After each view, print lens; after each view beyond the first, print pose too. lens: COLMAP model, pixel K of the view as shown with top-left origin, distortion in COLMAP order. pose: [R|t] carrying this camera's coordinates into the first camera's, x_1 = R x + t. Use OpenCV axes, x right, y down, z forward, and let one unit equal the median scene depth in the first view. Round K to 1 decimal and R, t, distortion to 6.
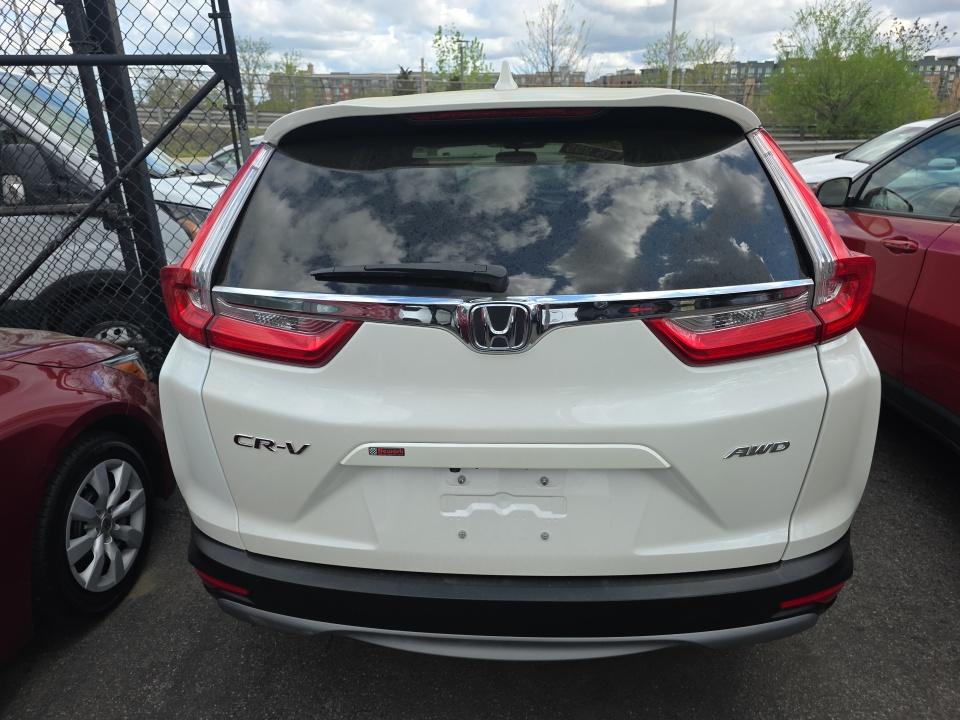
lens RADIAL K [[655.4, 0, 477.8], [0, 655.4, 366.0], [0, 0, 1]] dist [0.022330, -0.014155]
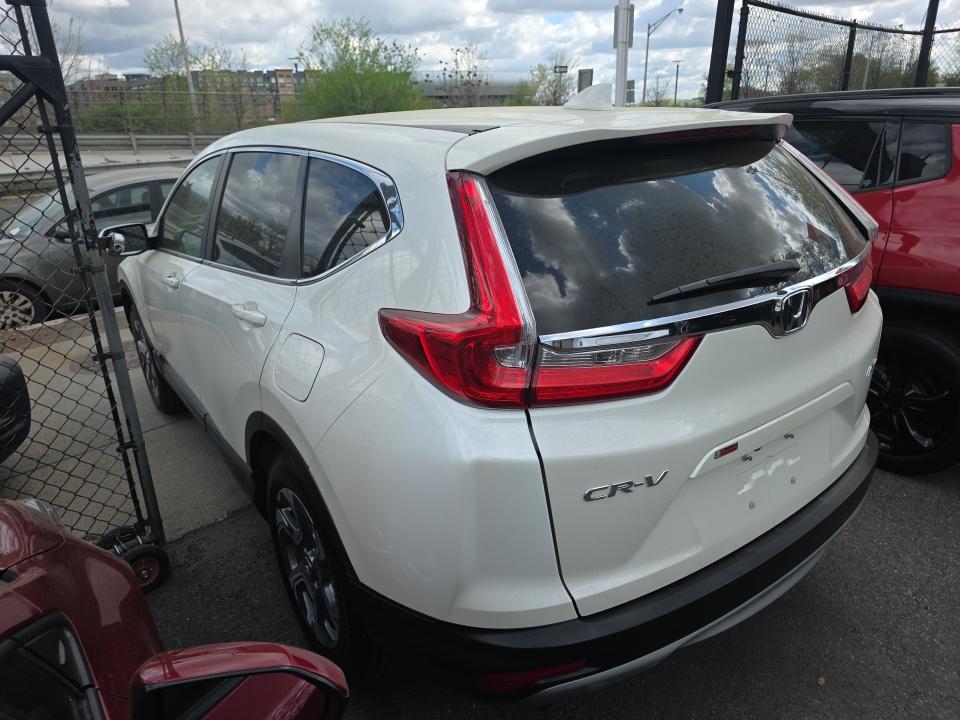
lens RADIAL K [[655.4, 0, 482.6], [0, 655.4, 353.4], [0, 0, 1]] dist [0.022330, -0.014155]
pose [[0.770436, -0.227300, 0.595620, -0.499166], [0.242985, 0.968454, 0.055279, -0.084018], [-0.589396, 0.102138, 0.801362, 0.176786]]
